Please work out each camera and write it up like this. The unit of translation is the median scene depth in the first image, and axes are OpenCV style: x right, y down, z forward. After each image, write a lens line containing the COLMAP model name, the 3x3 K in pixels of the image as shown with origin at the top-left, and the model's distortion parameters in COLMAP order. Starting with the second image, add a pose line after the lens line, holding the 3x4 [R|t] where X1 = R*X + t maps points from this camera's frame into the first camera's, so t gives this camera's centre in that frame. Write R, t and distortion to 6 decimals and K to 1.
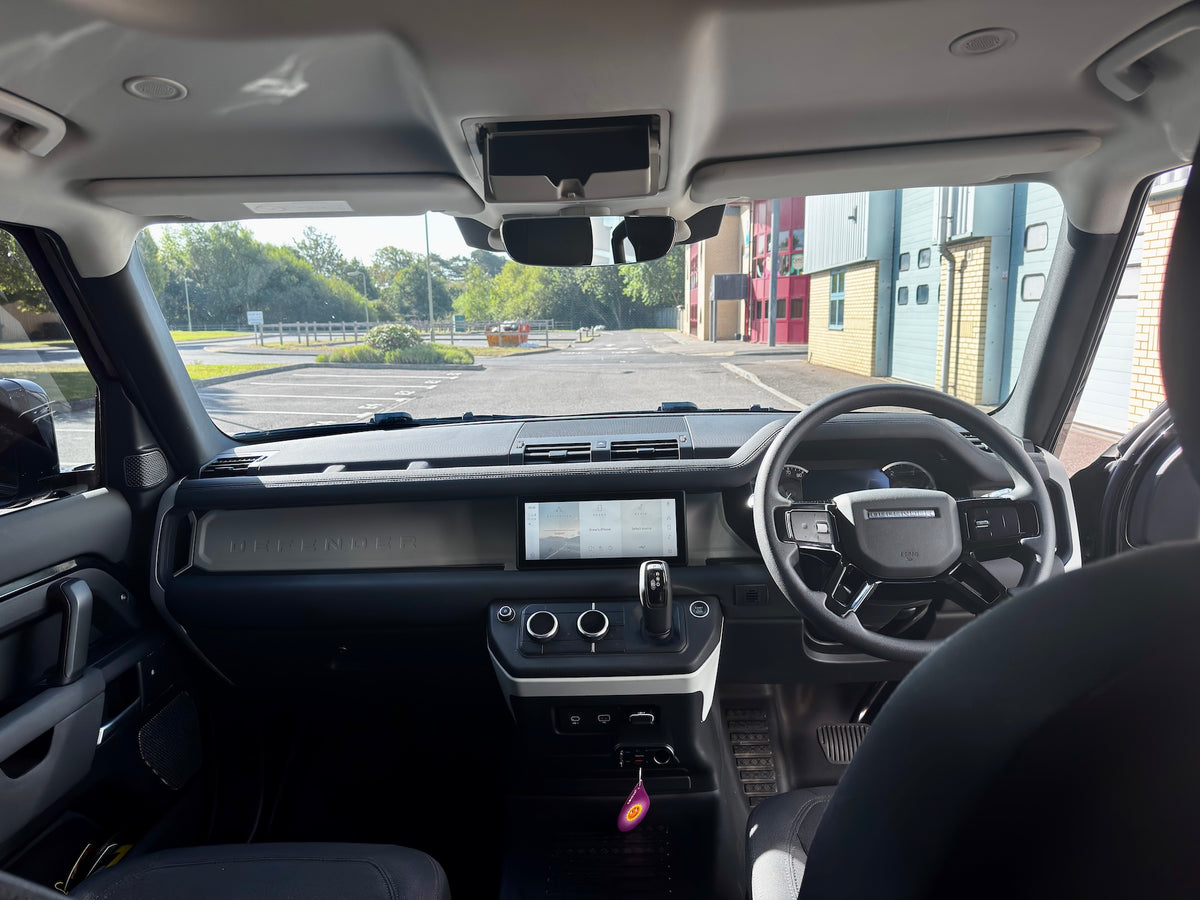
lens RADIAL K [[854.1, 0, 592.7], [0, 854.1, 456.2], [0, 0, 1]] dist [0.002490, -0.008183]
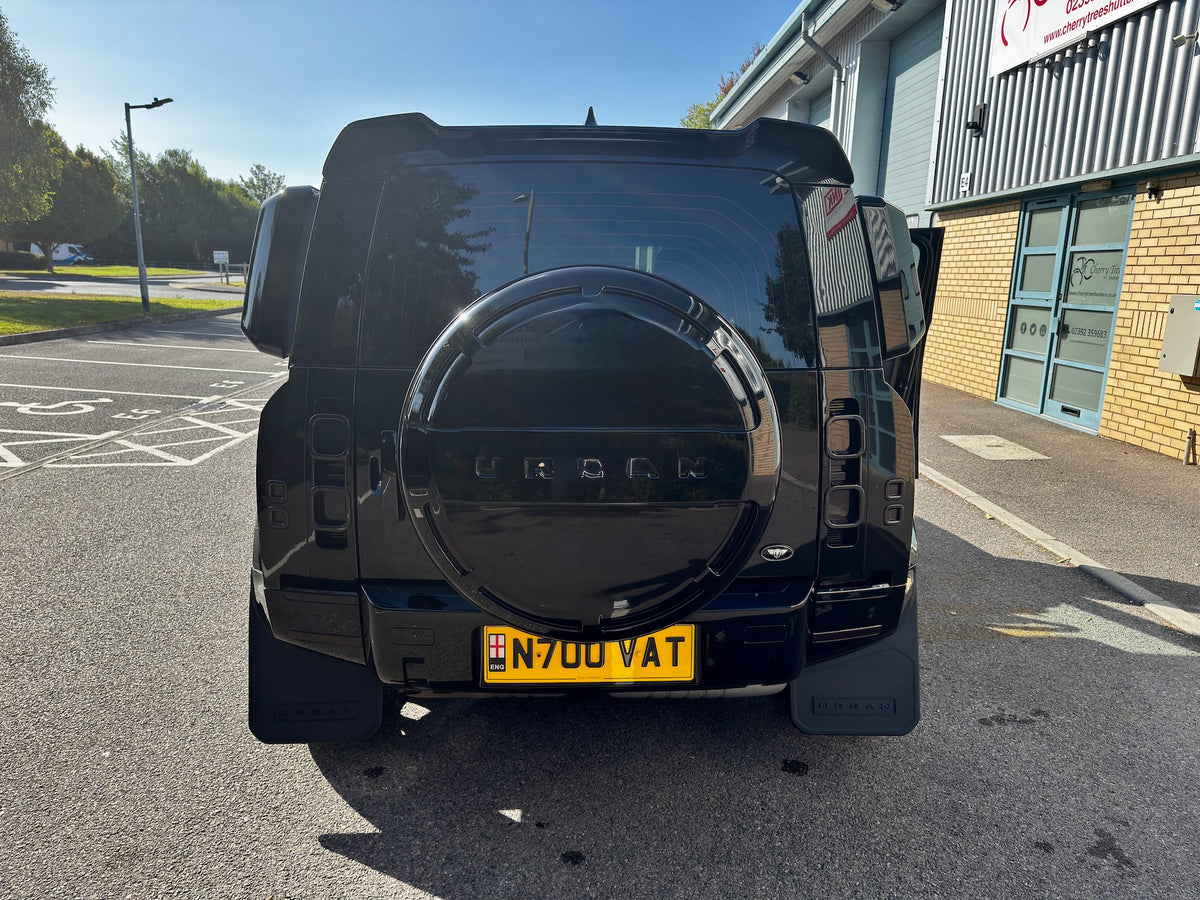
lens RADIAL K [[854.1, 0, 592.7], [0, 854.1, 456.2], [0, 0, 1]] dist [0.002490, -0.008183]
pose [[0.997216, 0.035368, 0.065639, -0.013454], [-0.038540, 0.998117, 0.047719, 0.034960], [-0.063827, -0.050116, 0.996702, -0.208519]]
